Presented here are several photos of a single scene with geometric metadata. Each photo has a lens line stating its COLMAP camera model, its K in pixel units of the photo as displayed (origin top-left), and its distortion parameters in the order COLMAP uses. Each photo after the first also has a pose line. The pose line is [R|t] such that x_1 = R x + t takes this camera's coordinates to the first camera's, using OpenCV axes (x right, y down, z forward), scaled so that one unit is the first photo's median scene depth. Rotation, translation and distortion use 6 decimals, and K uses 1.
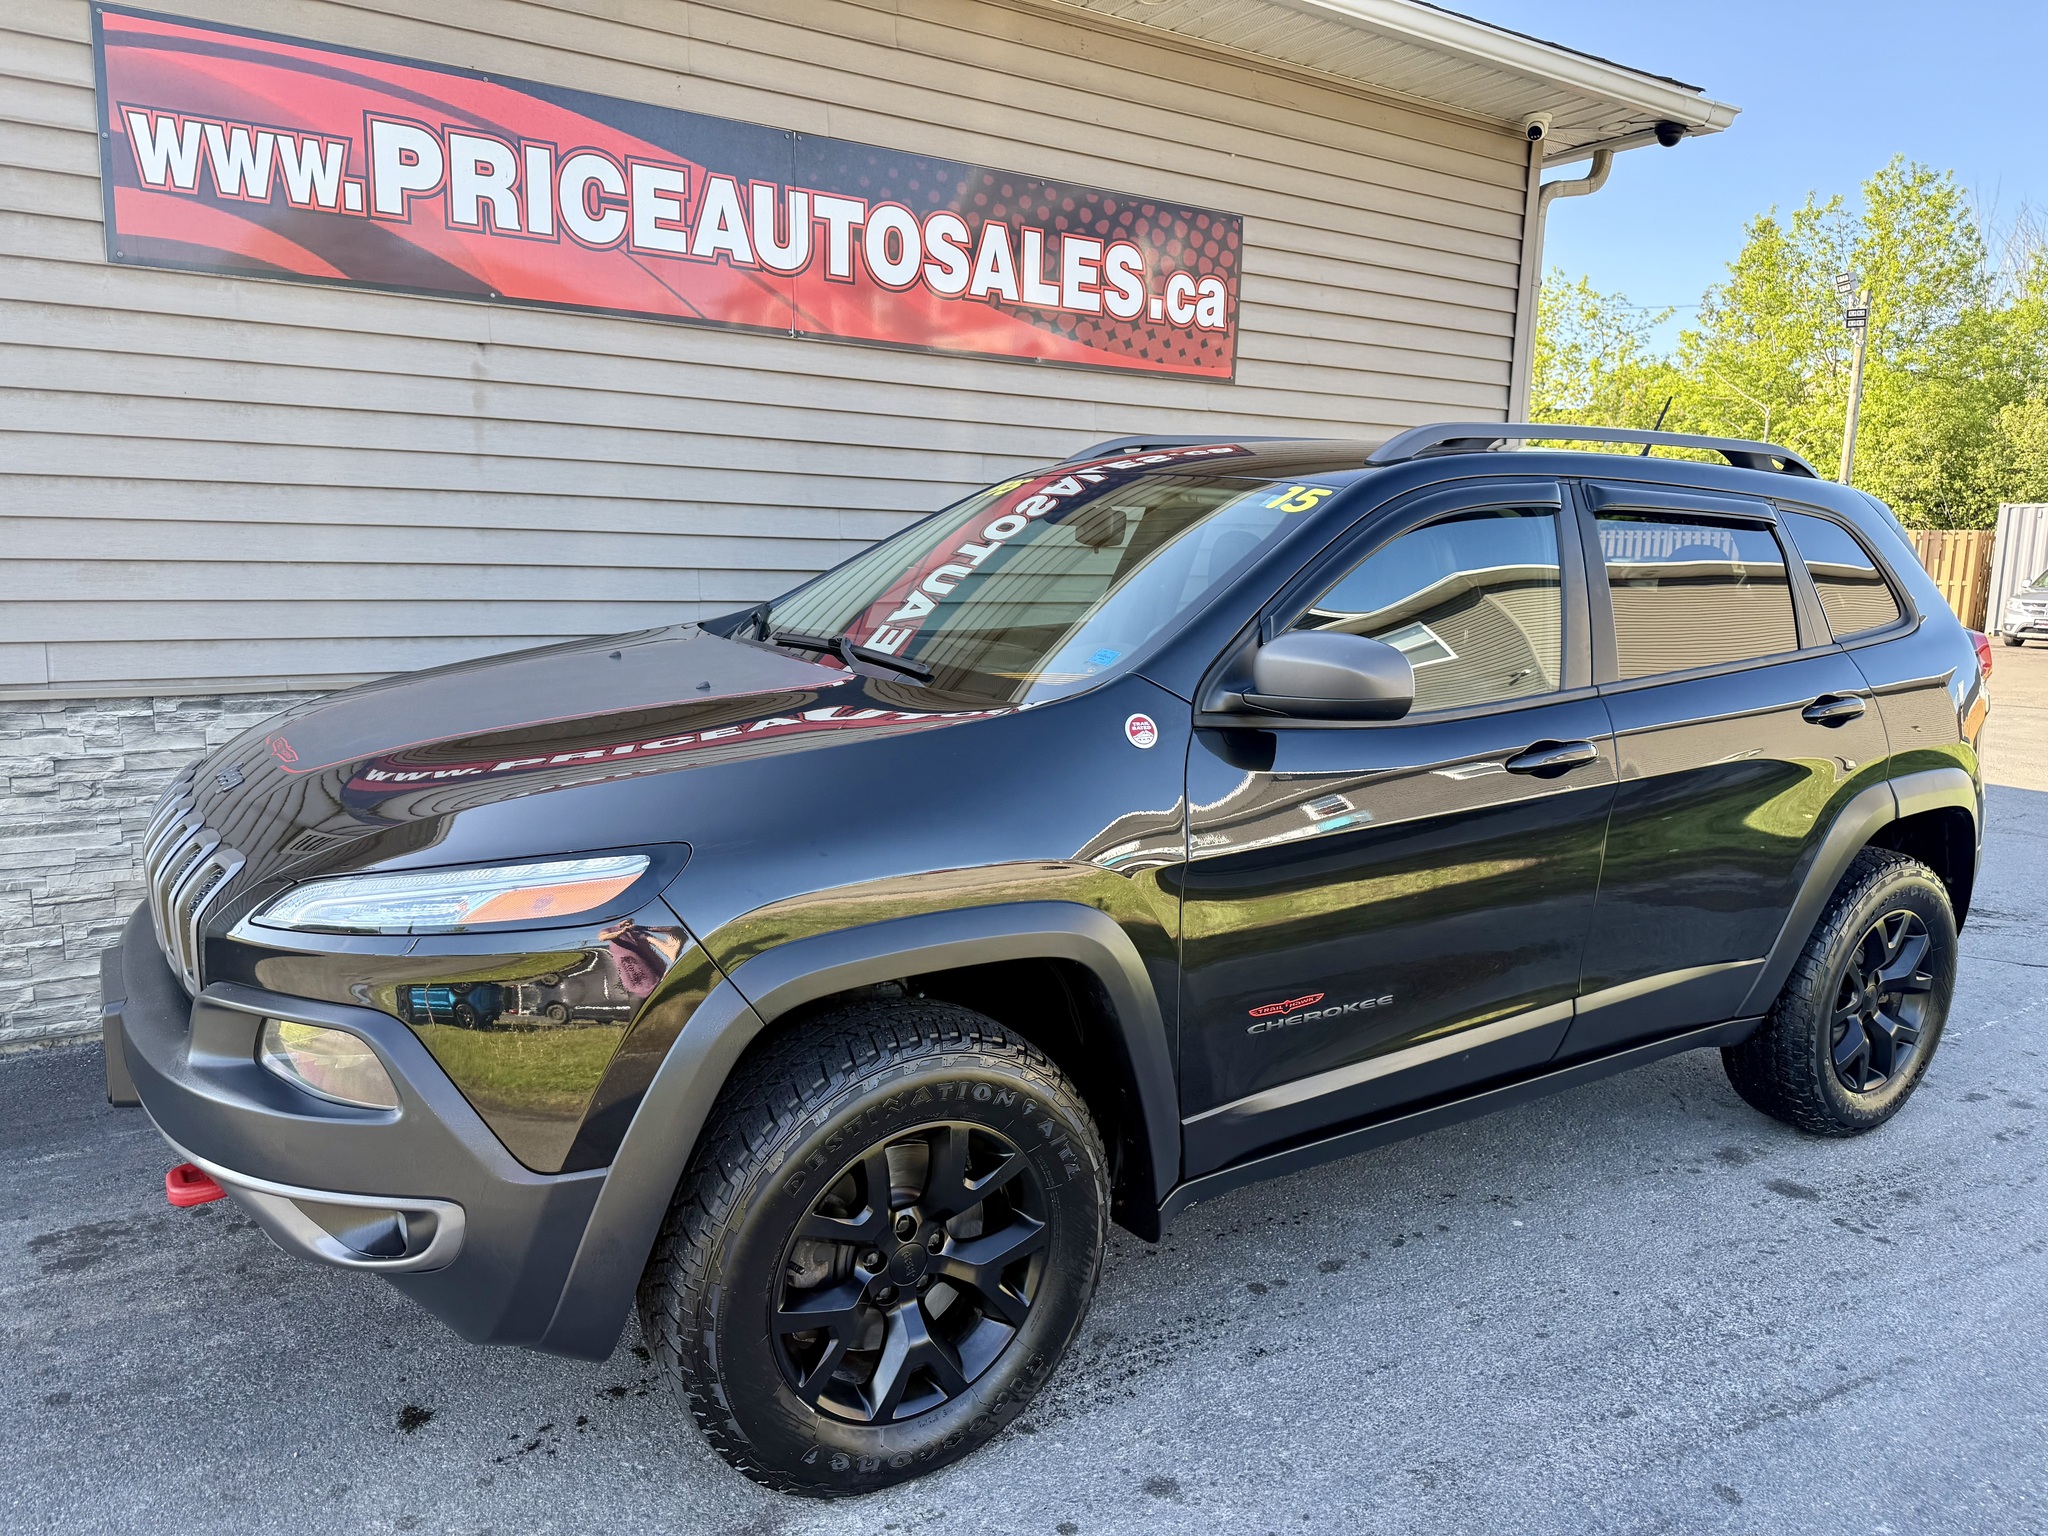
lens RADIAL K [[1481.8, 0, 1024.1], [0, 1481.8, 766.5], [0, 0, 1]] dist [0.017033, -0.038256]
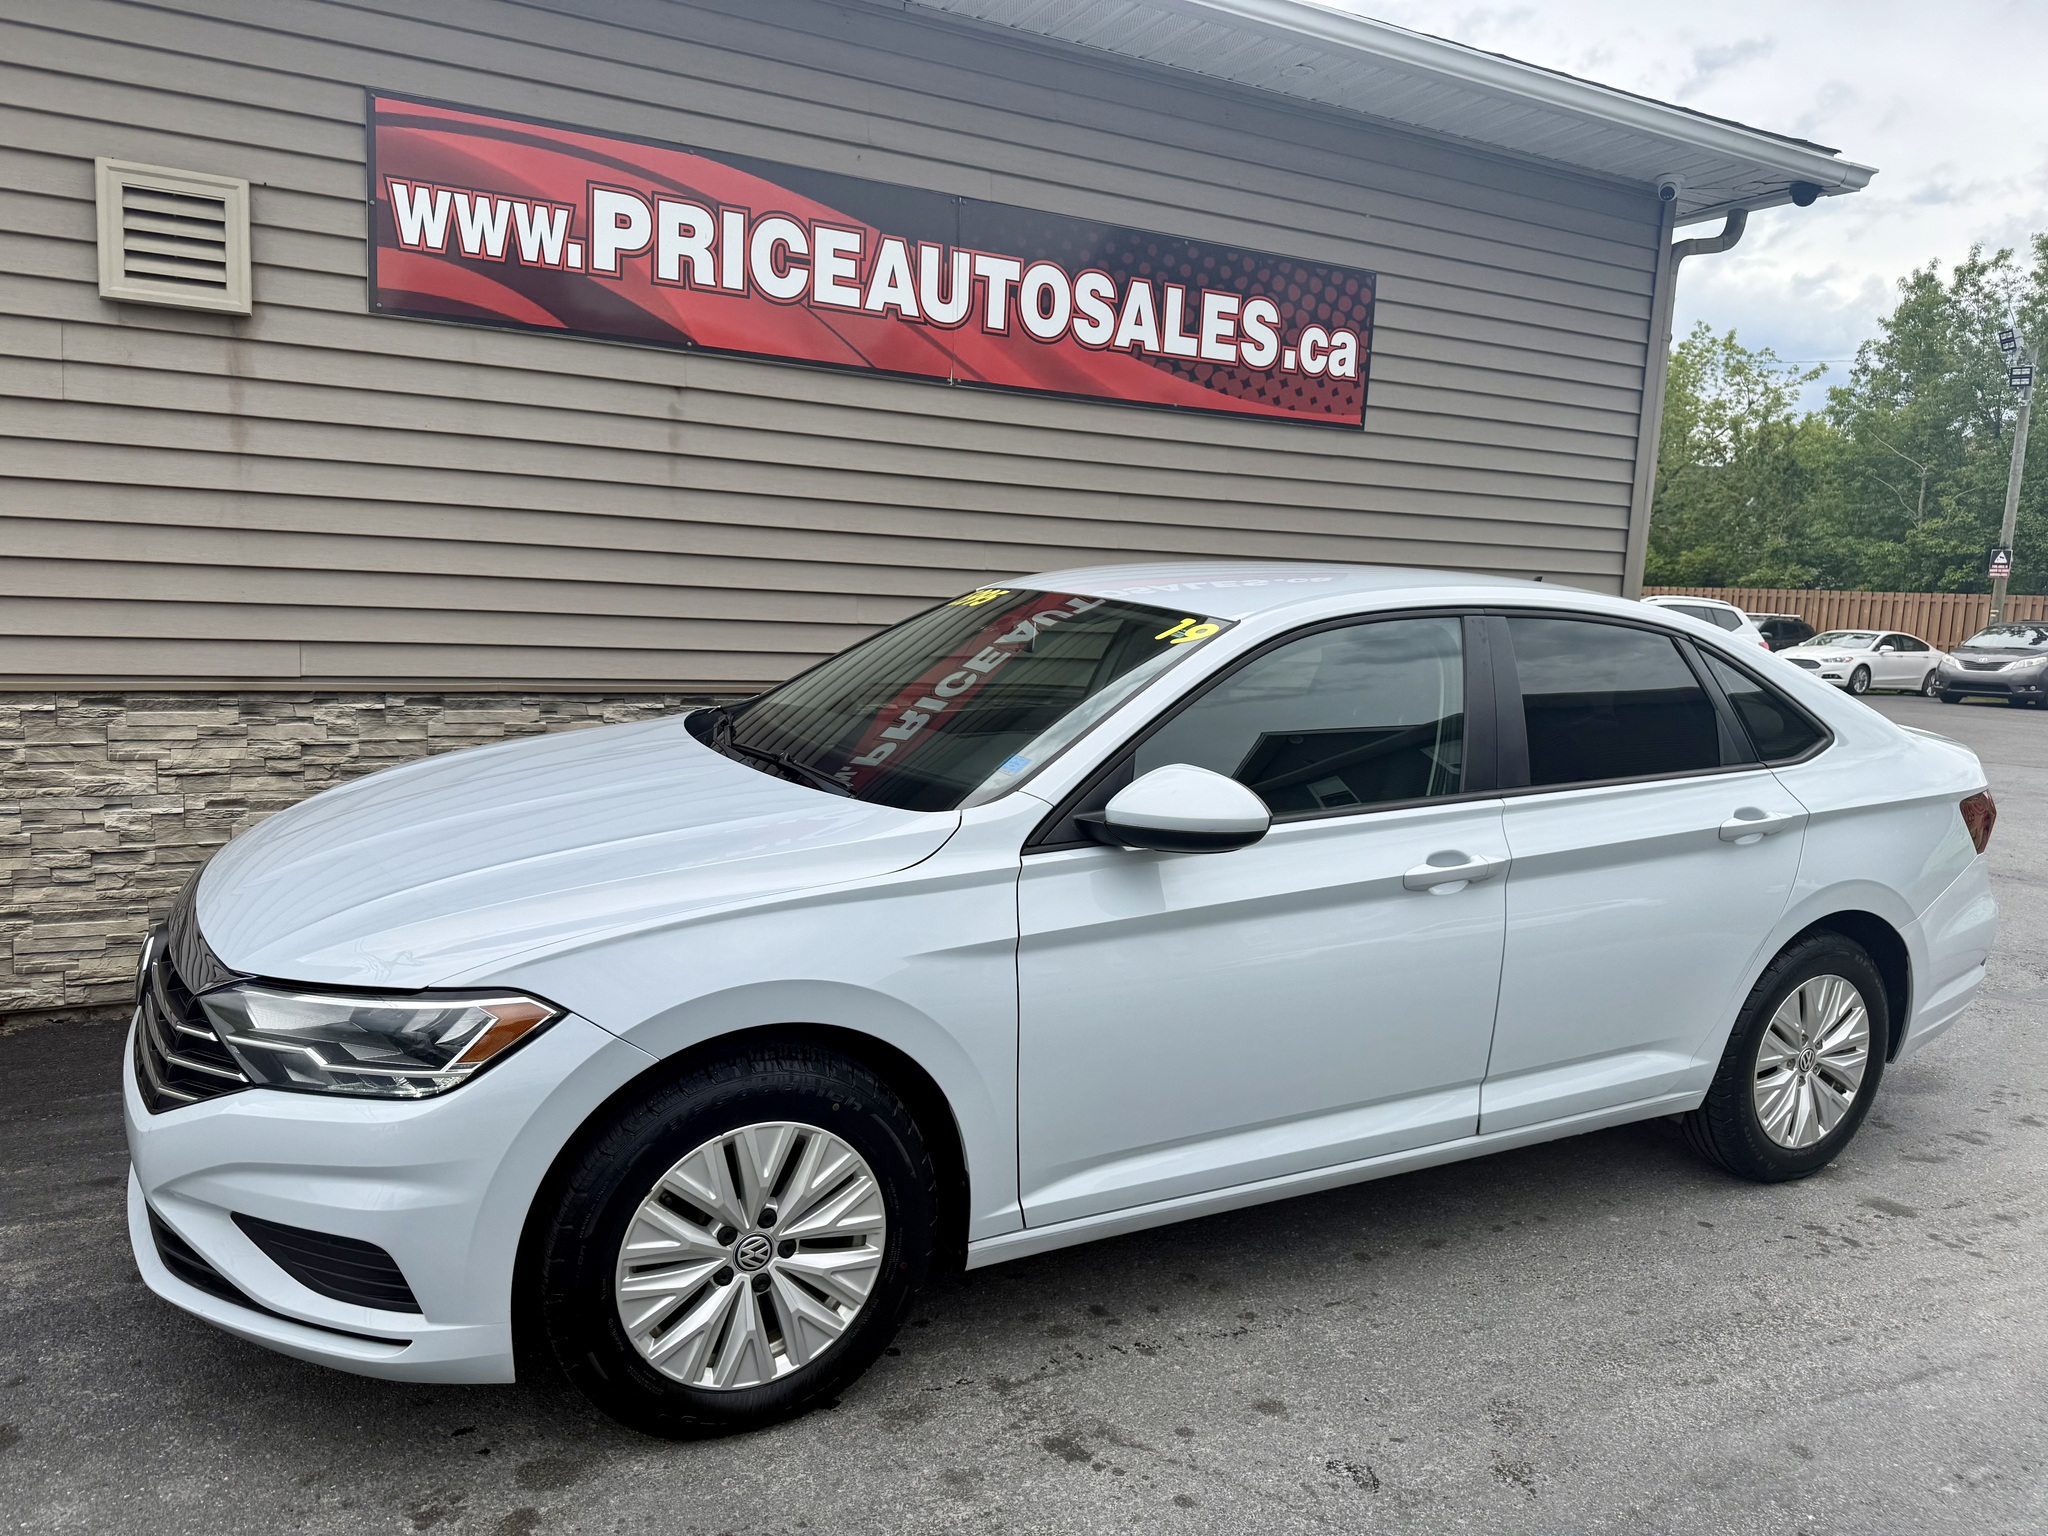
lens RADIAL K [[1481.8, 0, 997.9], [0, 1481.8, 770.2], [0, 0, 1]] dist [0.017033, -0.038256]
pose [[0.995073, 0.032144, -0.093789, -0.010563], [-0.034886, 0.999006, -0.027748, 0.022623], [0.092804, 0.030883, 0.995205, -0.069795]]
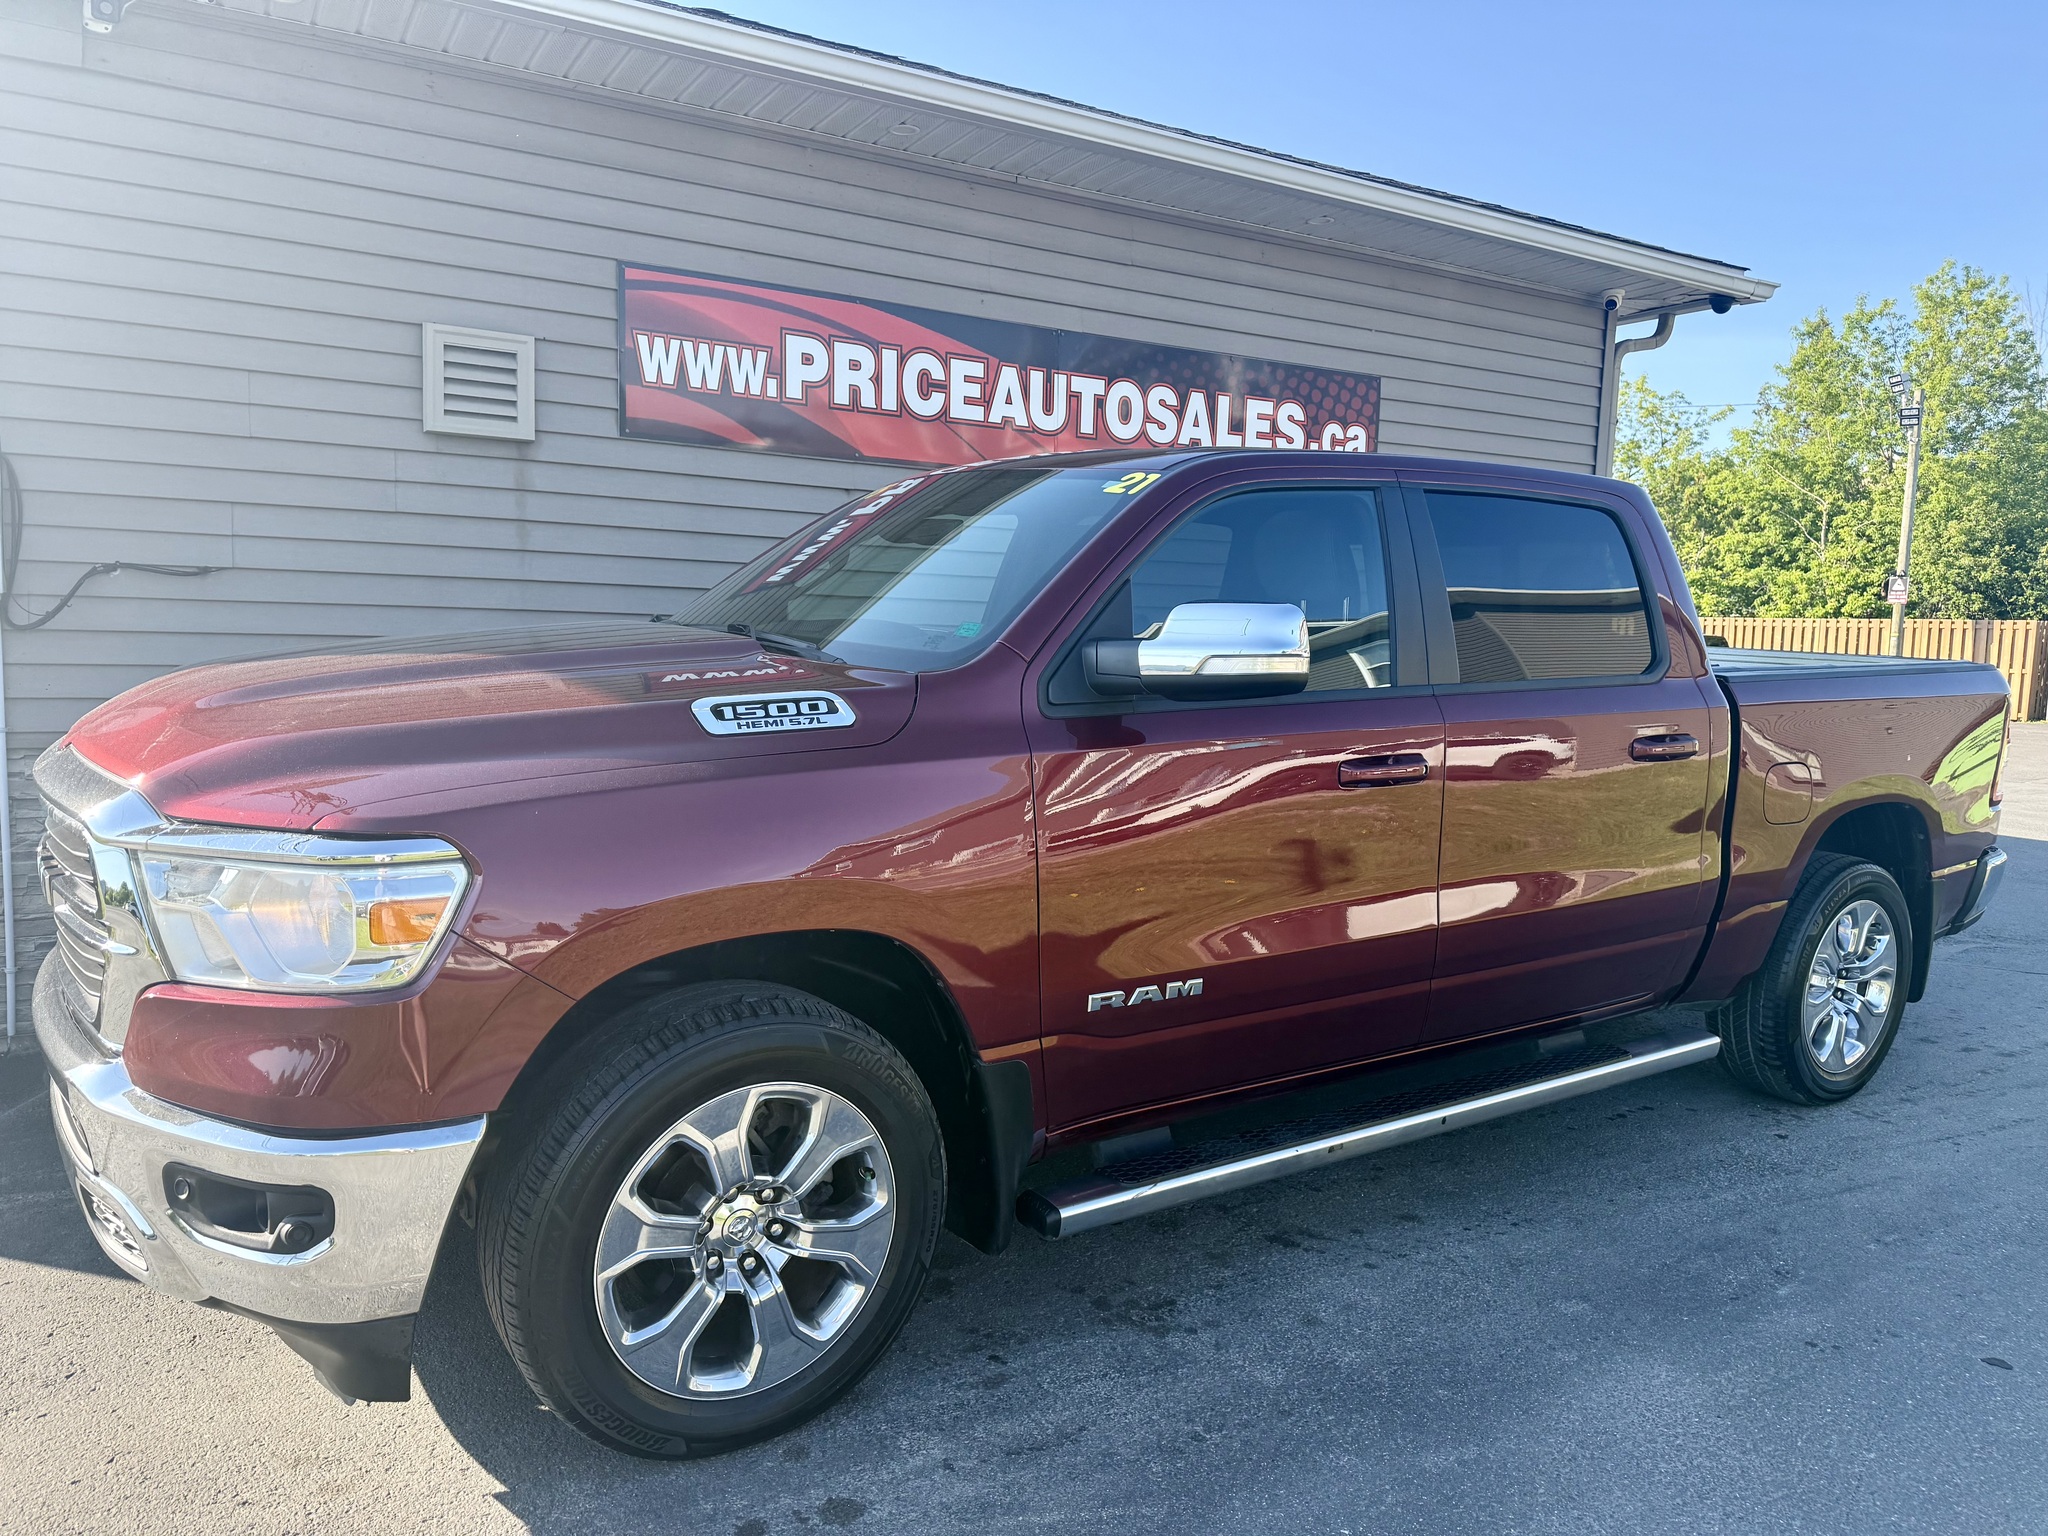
lens RADIAL K [[1481.8, 0, 1002.1], [0, 1481.8, 762.8], [0, 0, 1]] dist [0.017033, -0.038256]
pose [[0.998806, 0.007324, -0.048298, -0.134219], [-0.010219, 0.998148, -0.059963, 0.047074], [0.047770, 0.060385, 0.997031, -0.318628]]
